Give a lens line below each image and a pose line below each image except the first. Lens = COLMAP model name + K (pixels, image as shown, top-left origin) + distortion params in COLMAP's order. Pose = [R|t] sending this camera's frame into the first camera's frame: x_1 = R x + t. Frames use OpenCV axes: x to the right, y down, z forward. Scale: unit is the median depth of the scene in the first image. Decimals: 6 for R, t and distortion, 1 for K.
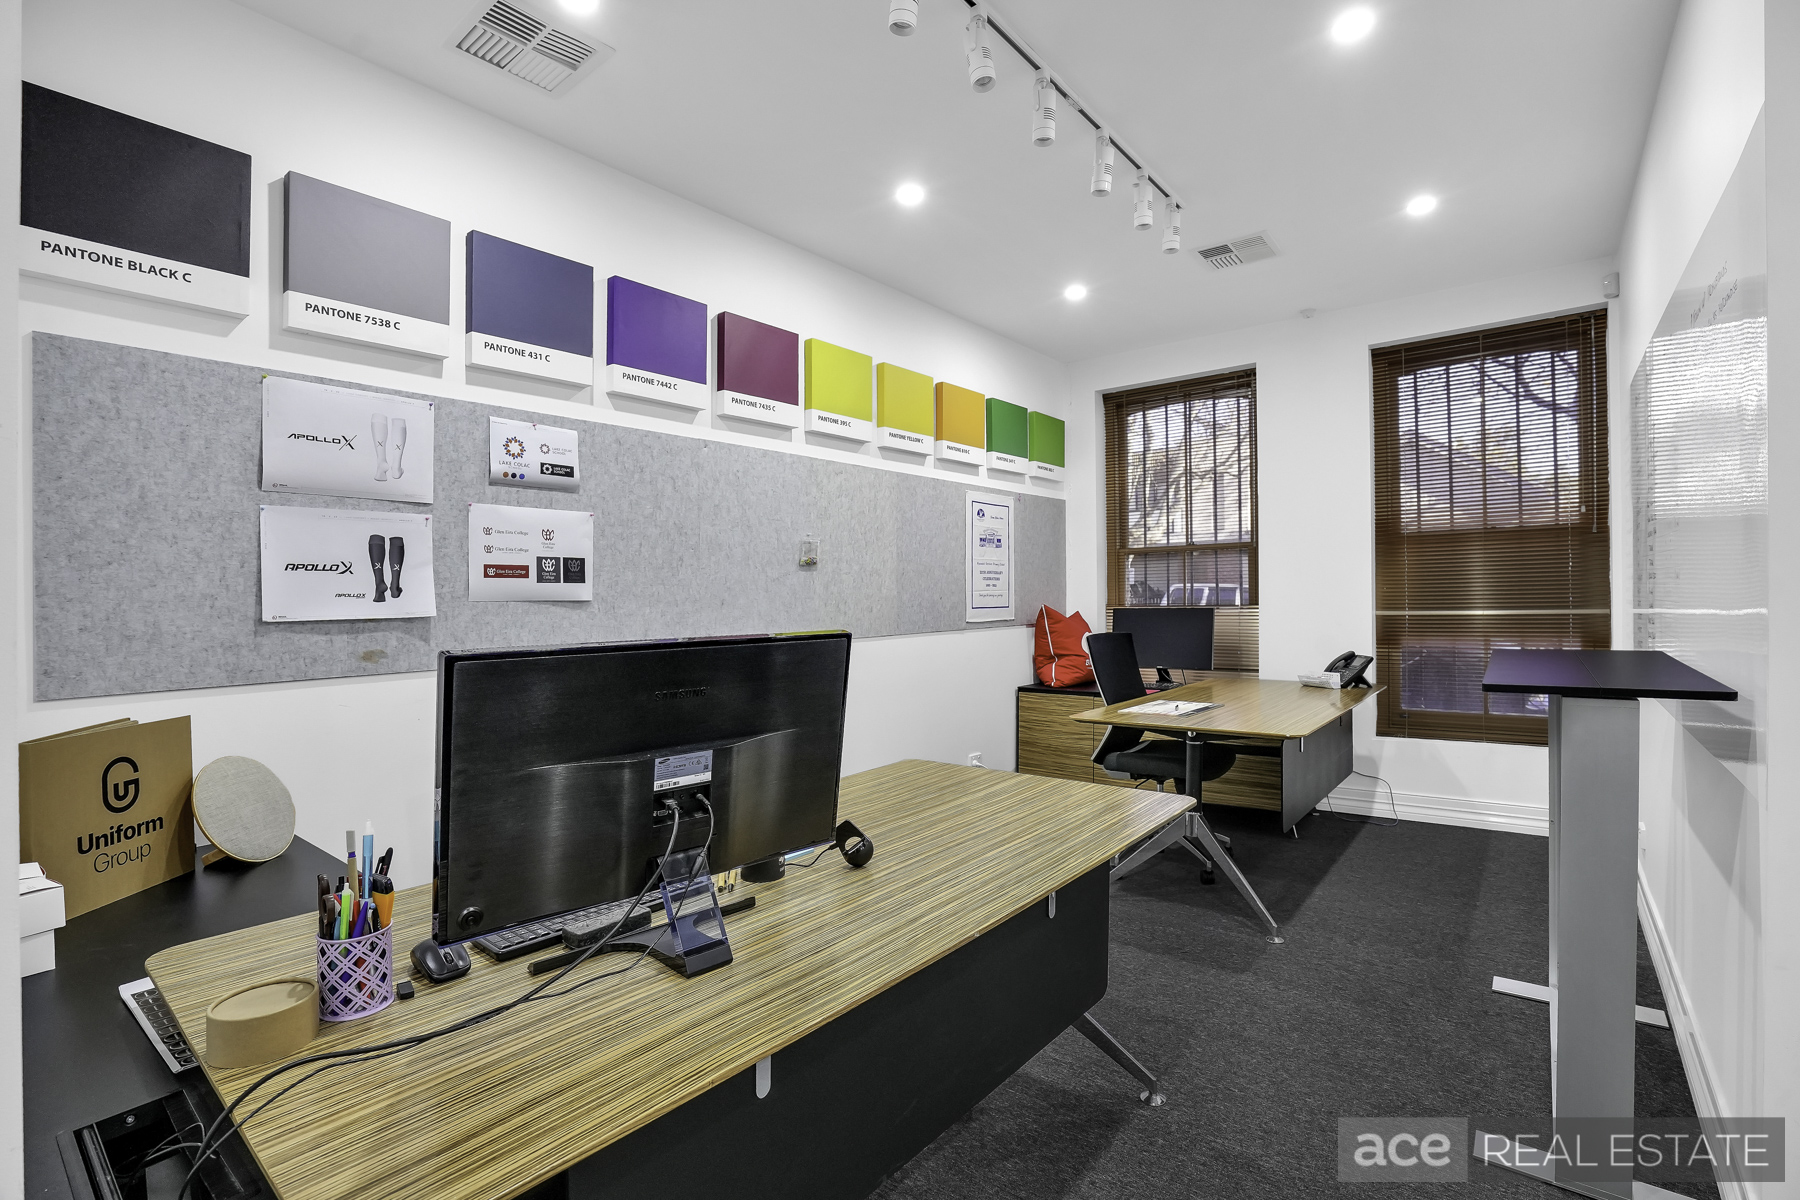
lens RADIAL K [[826.0, 0, 946.7], [0, 826.0, 598.5], [0, 0, 1]] dist [-0.000795, -0.000075]
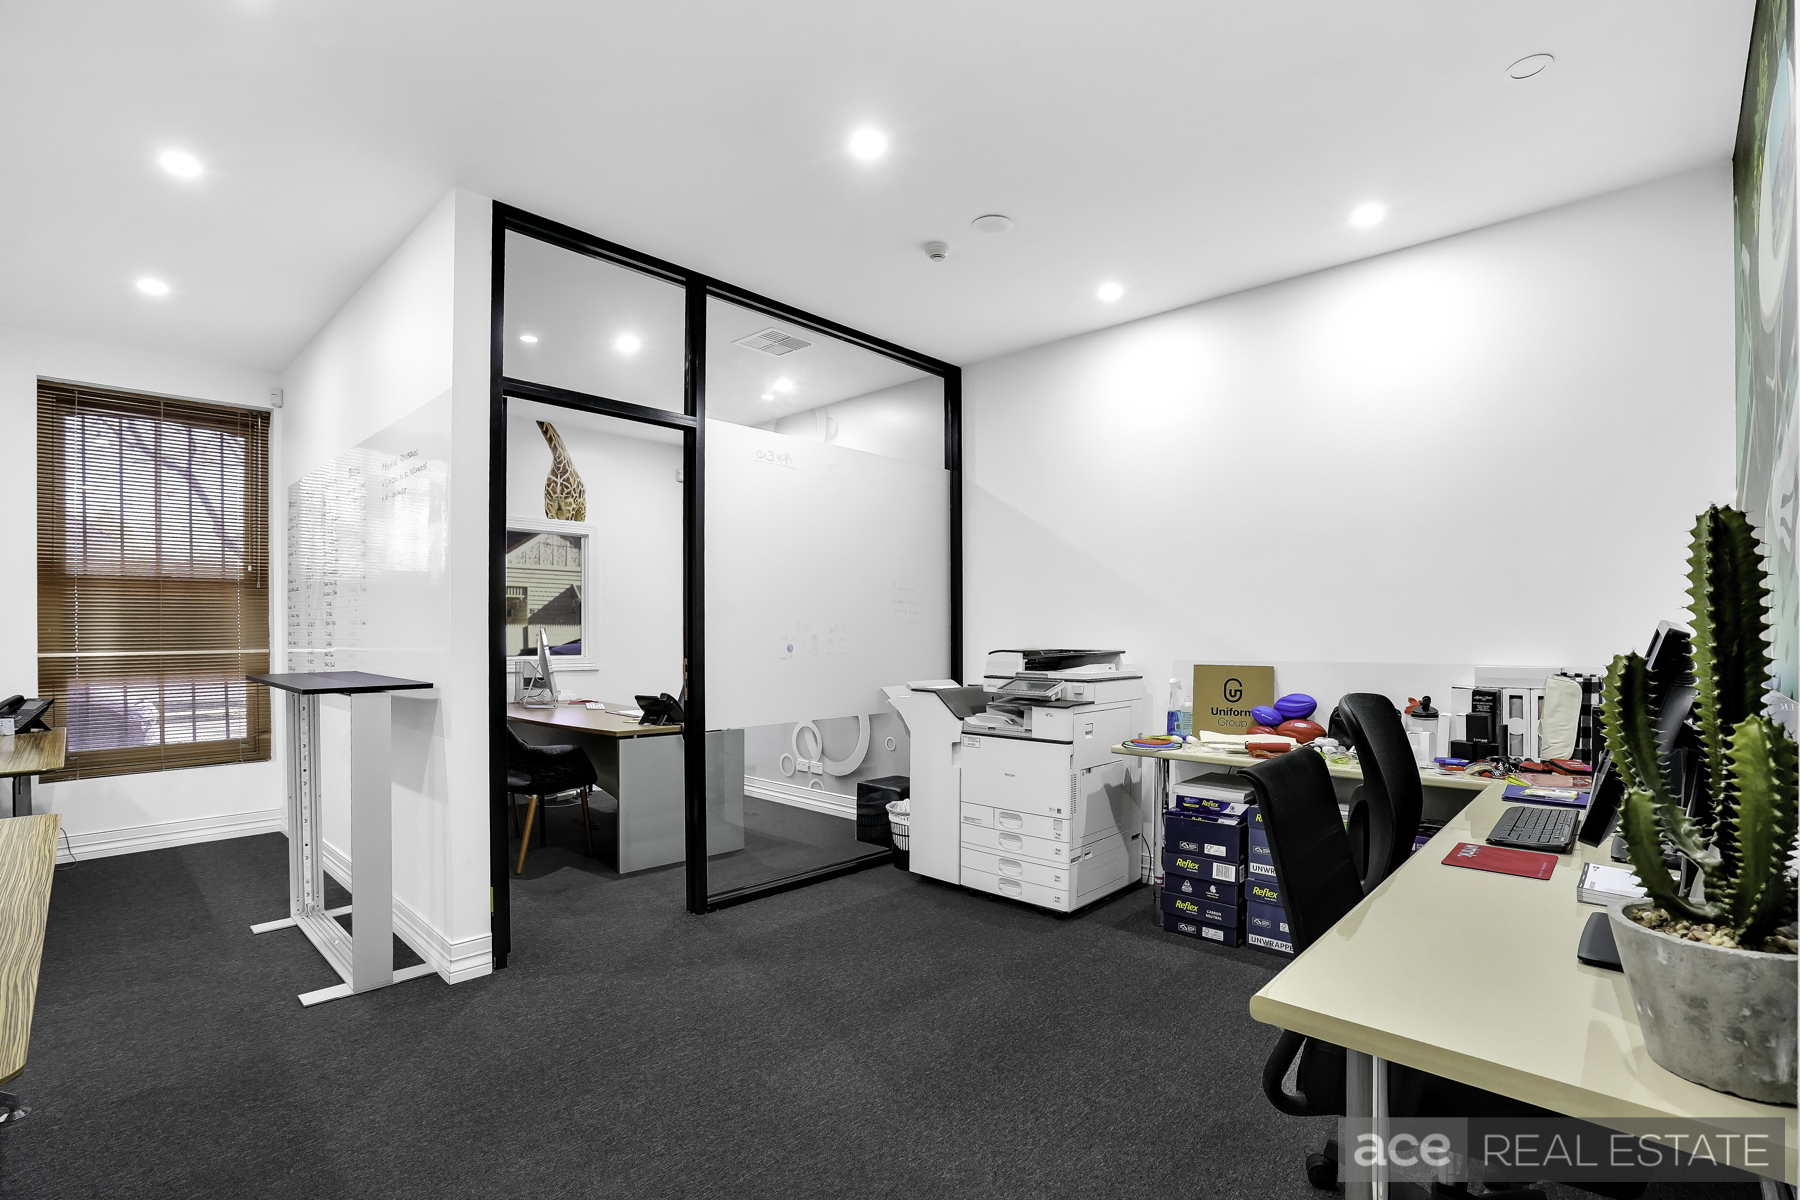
lens RADIAL K [[818.3, 0, 894.1], [0, 818.3, 640.9], [0, 0, 1]] dist [-0.000227, -0.000010]
pose [[0.129503, 0.004551, 0.991569, -0.309703], [0.009299, 0.999940, -0.005804, 0.017270], [-0.991535, 0.009973, 0.129453, -0.109717]]
